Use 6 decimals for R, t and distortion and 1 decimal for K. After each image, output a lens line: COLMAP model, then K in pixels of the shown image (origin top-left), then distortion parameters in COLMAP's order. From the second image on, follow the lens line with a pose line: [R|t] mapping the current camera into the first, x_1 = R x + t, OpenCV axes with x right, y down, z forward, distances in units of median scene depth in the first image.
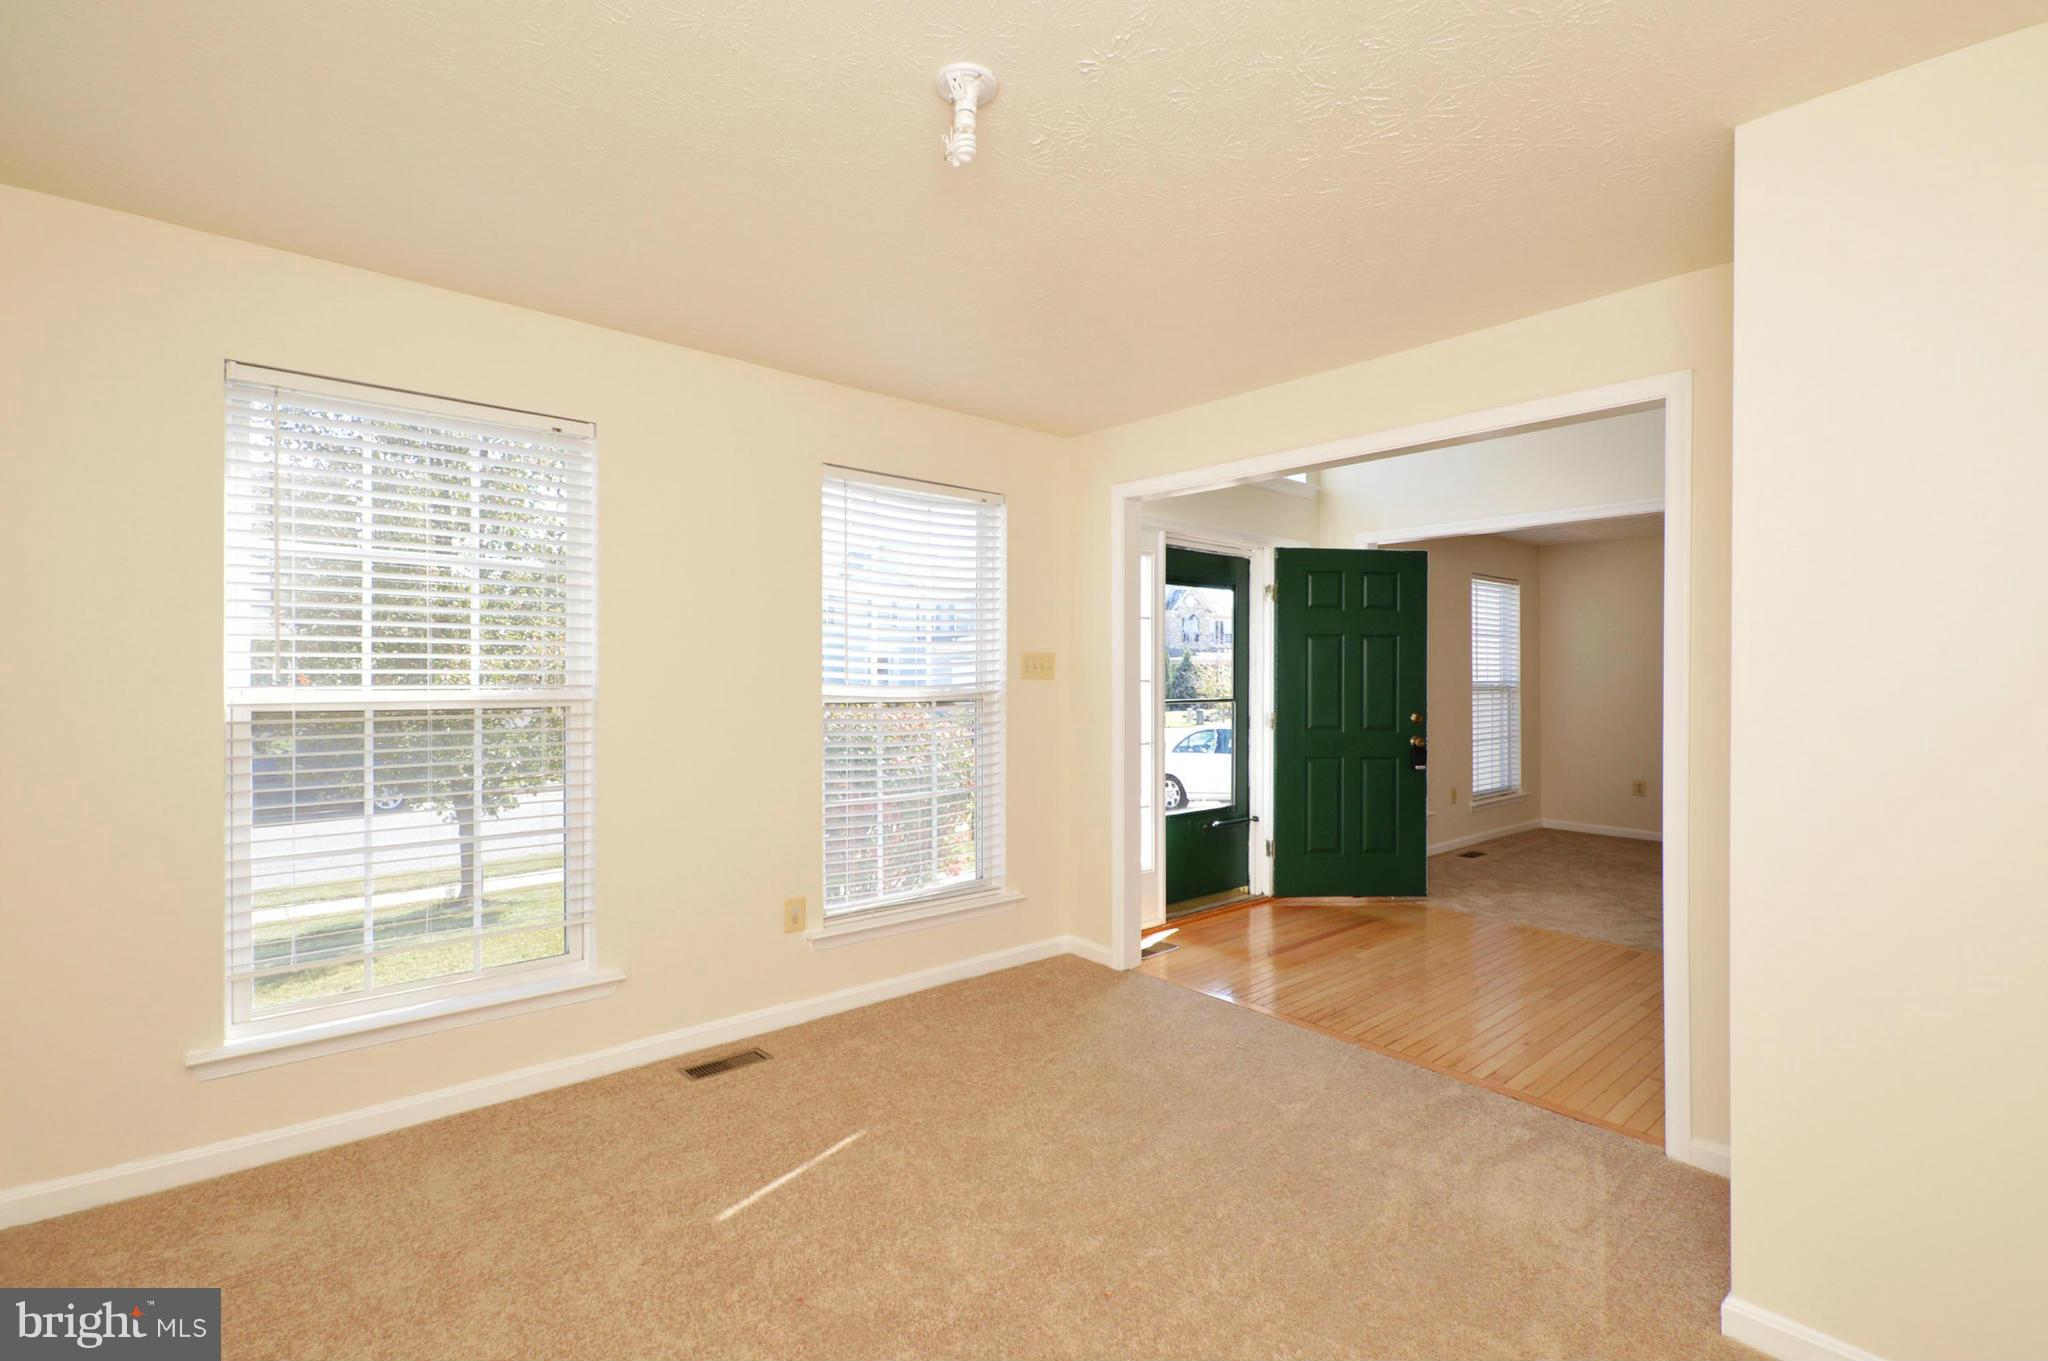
lens RADIAL K [[937.2, 0, 1021.1], [0, 937.2, 668.9], [0, 0, 1]] dist [0.002846, -0.001560]
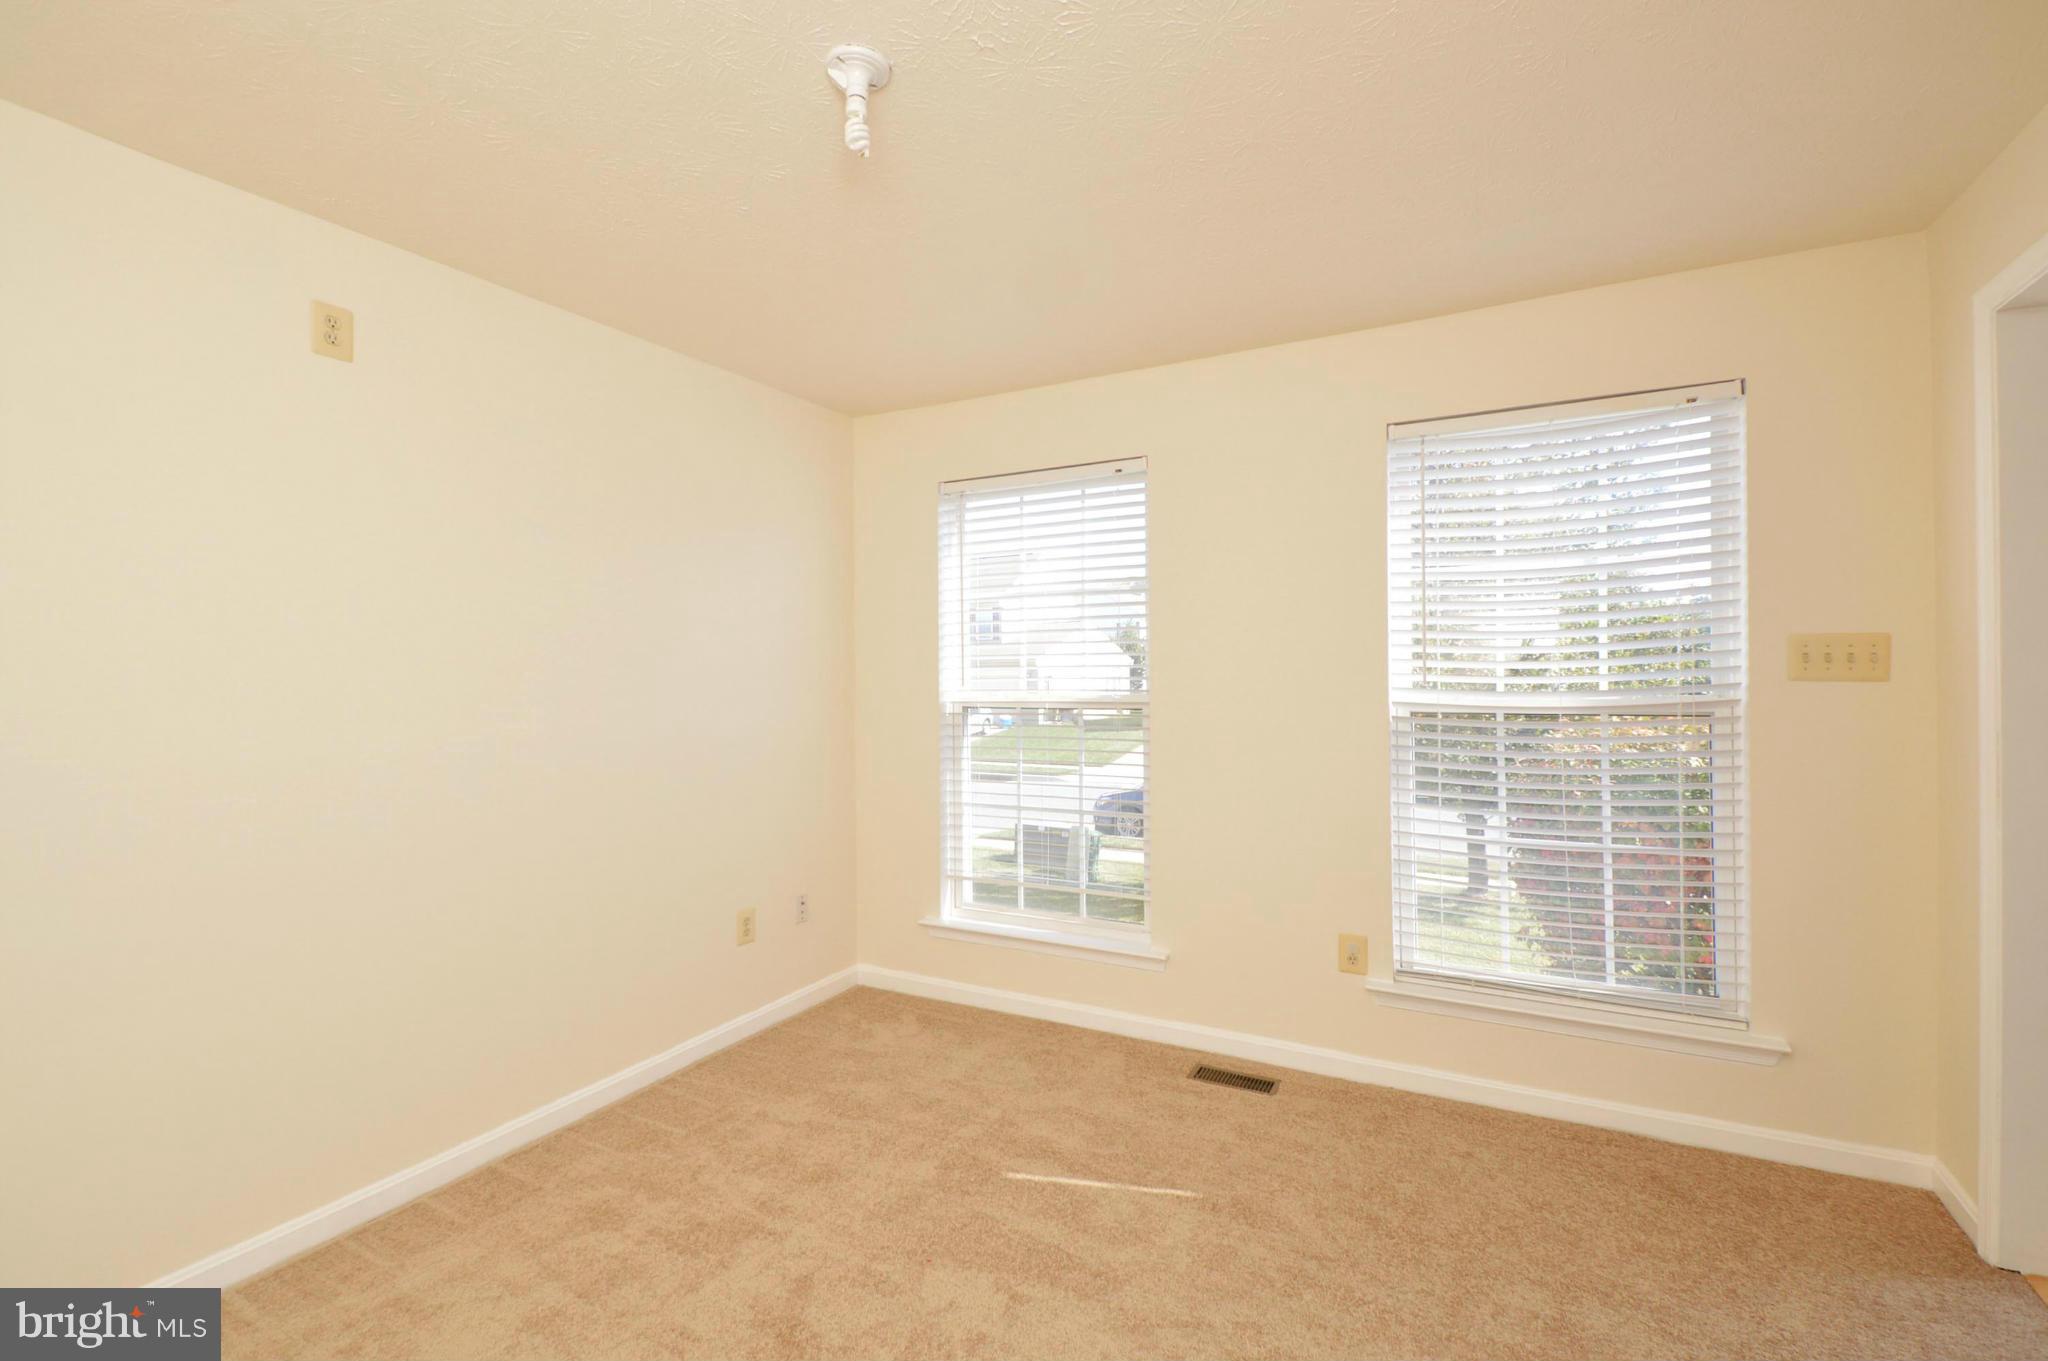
lens RADIAL K [[937.2, 0, 1016.6], [0, 937.2, 681.6], [0, 0, 1]] dist [0.002846, -0.001560]
pose [[0.338762, -0.006141, -0.940852, 0.472218], [0.014053, 0.999900, -0.001467, 0.006359], [0.940767, -0.012725, 0.338815, 0.413995]]
